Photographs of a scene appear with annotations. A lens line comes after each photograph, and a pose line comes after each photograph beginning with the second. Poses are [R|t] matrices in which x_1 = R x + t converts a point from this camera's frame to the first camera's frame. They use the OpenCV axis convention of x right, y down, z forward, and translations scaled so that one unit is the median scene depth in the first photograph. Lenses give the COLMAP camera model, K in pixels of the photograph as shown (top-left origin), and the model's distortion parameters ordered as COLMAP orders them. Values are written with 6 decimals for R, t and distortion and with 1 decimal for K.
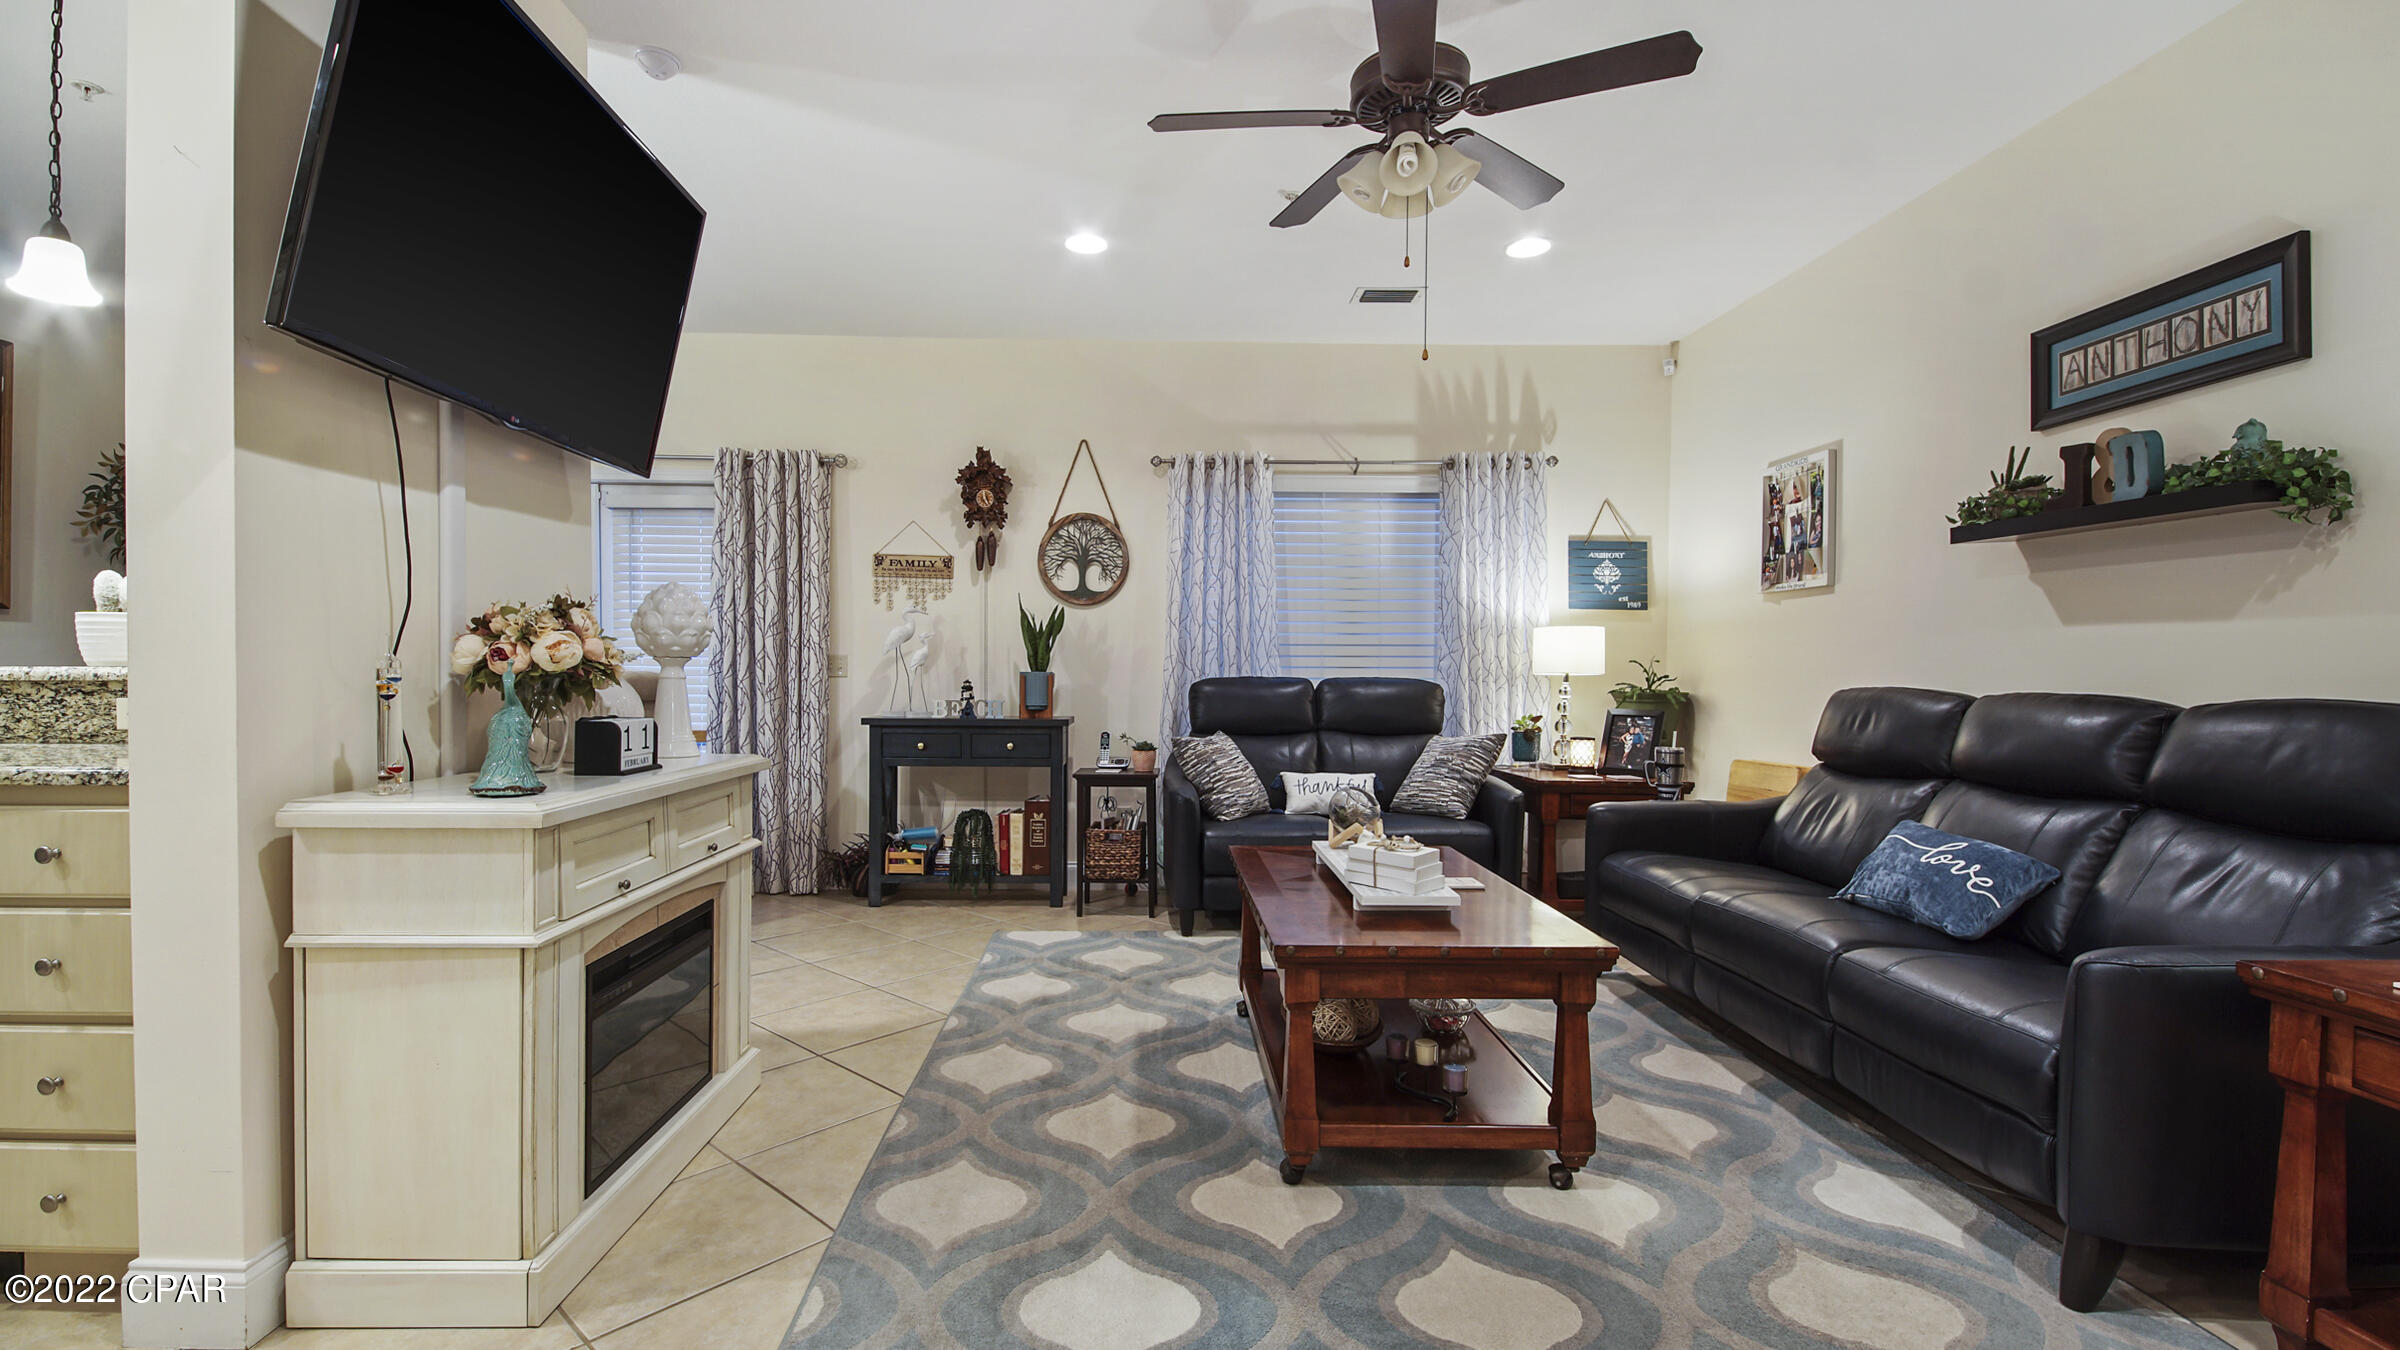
lens RADIAL K [[1083.8, 0, 1129.2], [0, 1083.8, 680.6], [0, 0, 1]] dist [0.034105, -0.020494]
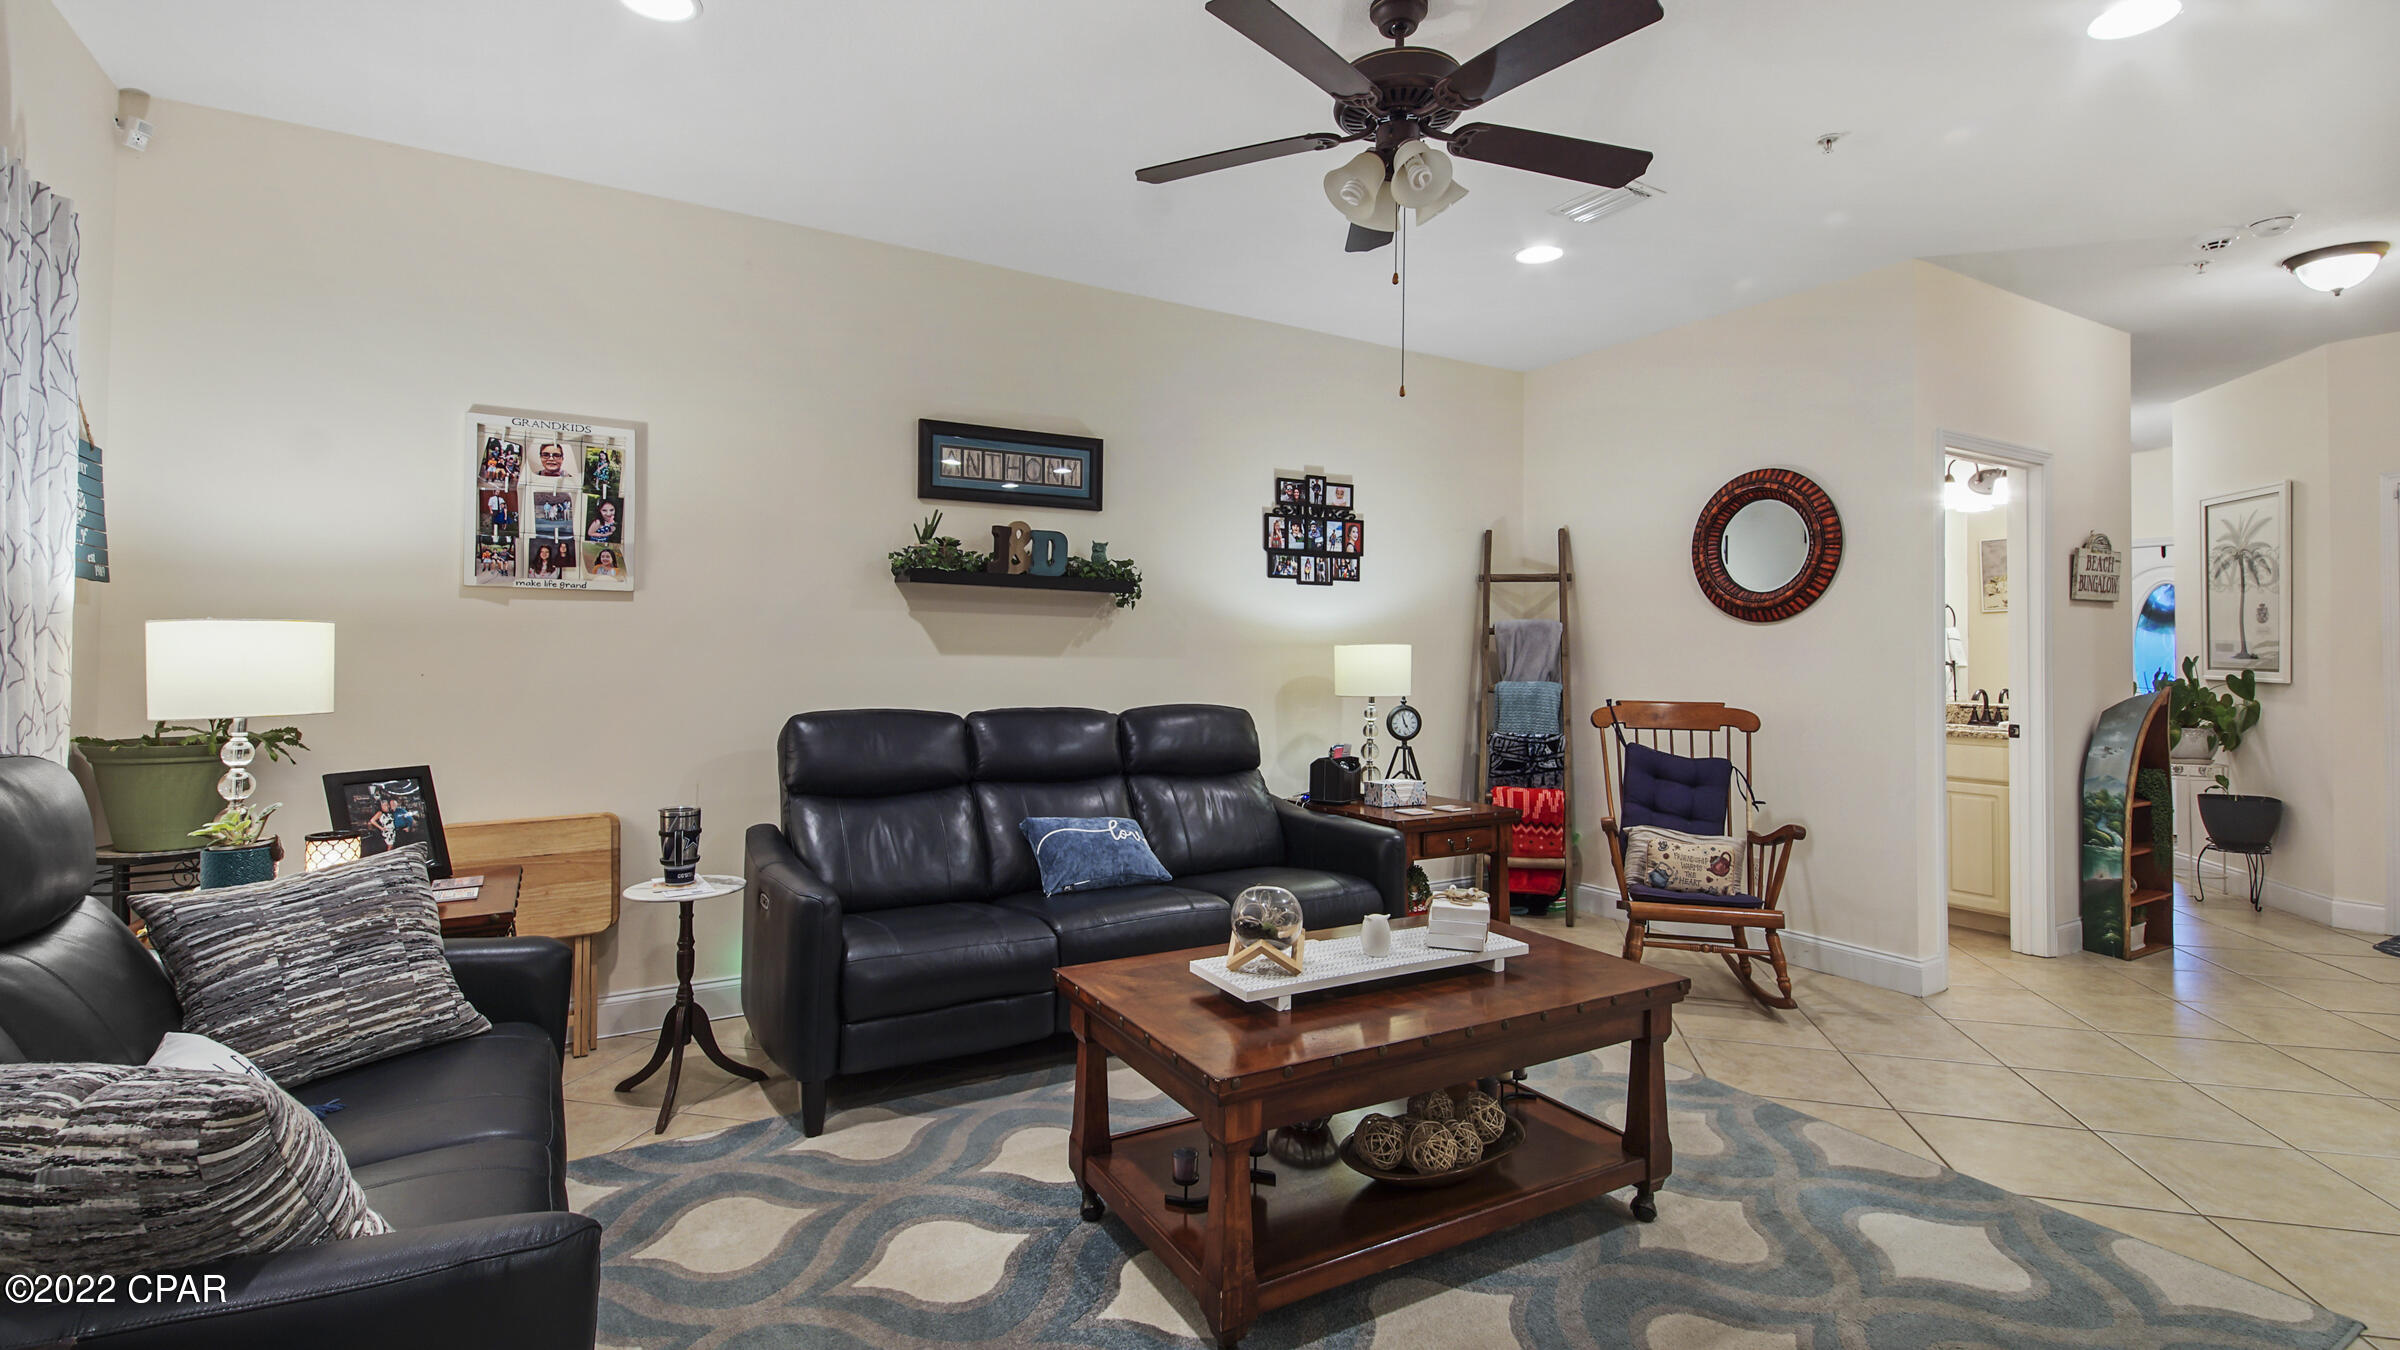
lens RADIAL K [[1054.4, 0, 1200.6], [0, 1054.4, 630.3], [0, 0, 1]] dist [0.033481, -0.022670]
pose [[-0.518972, 0.009385, 0.854740, -0.244394], [-0.003973, 0.999902, -0.013391, -0.041342], [-0.854782, -0.010346, -0.518884, 0.903483]]
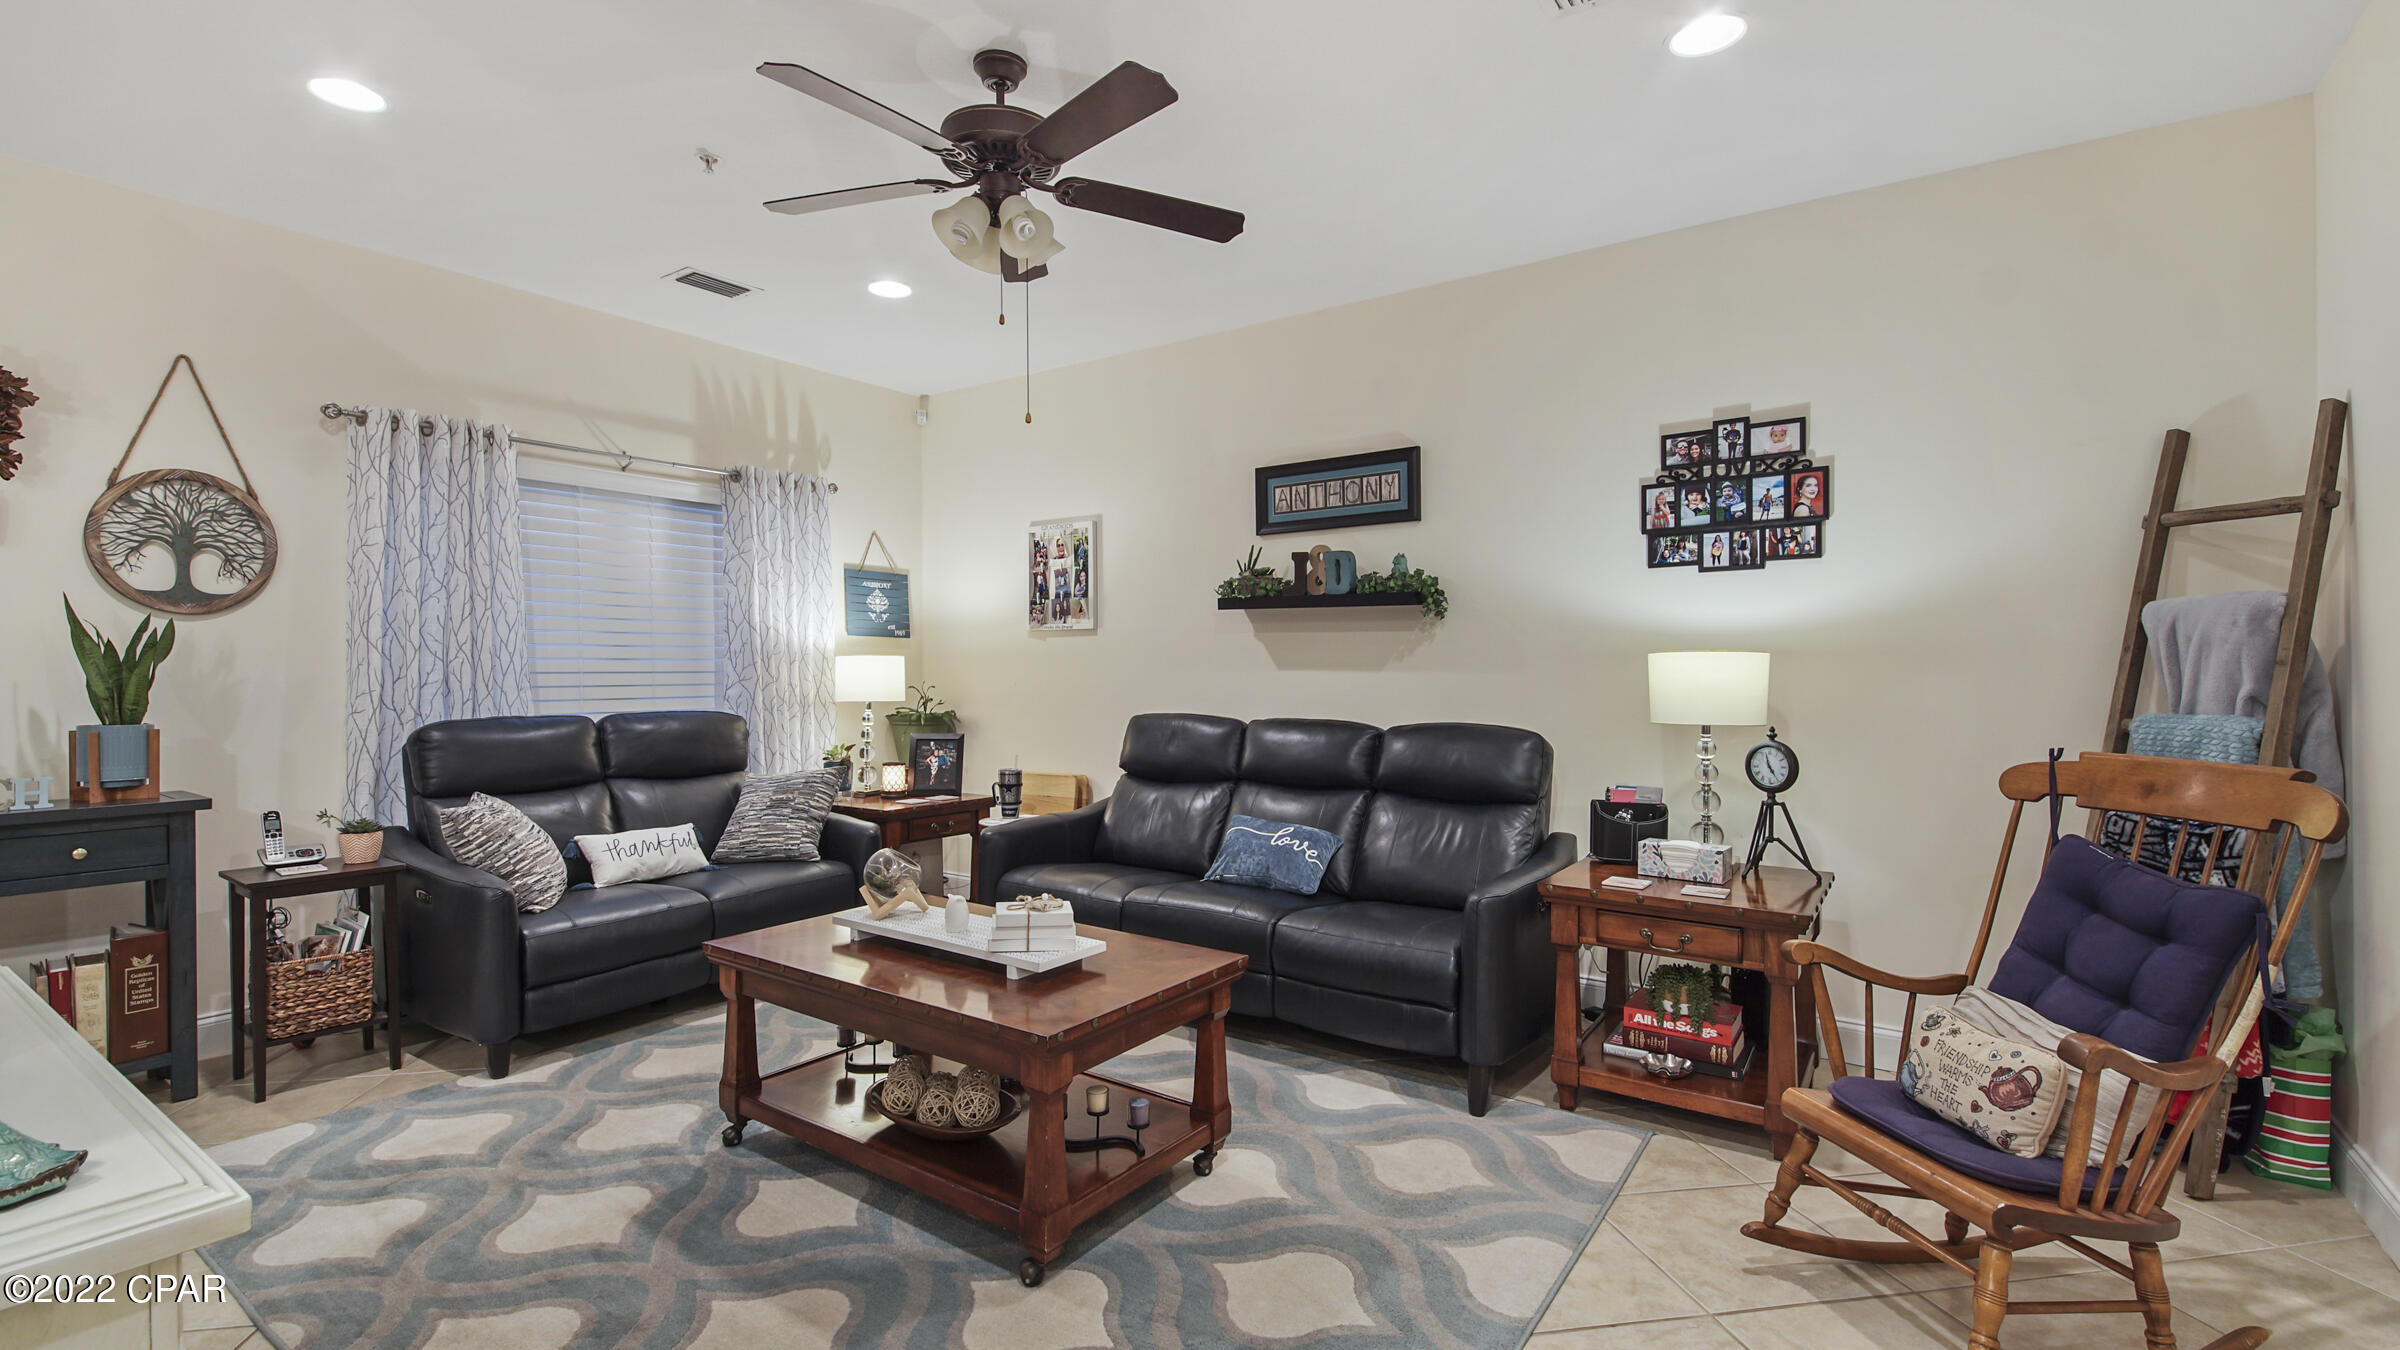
lens RADIAL K [[1079.2, 0, 1218.4], [0, 1079.2, 668.1], [0, 0, 1]] dist [0.035873, -0.025790]
pose [[0.564704, -0.007803, 0.825256, -0.260418], [0.011540, 0.999932, 0.001558, -0.036339], [-0.825213, 0.008644, 0.564756, 0.157991]]
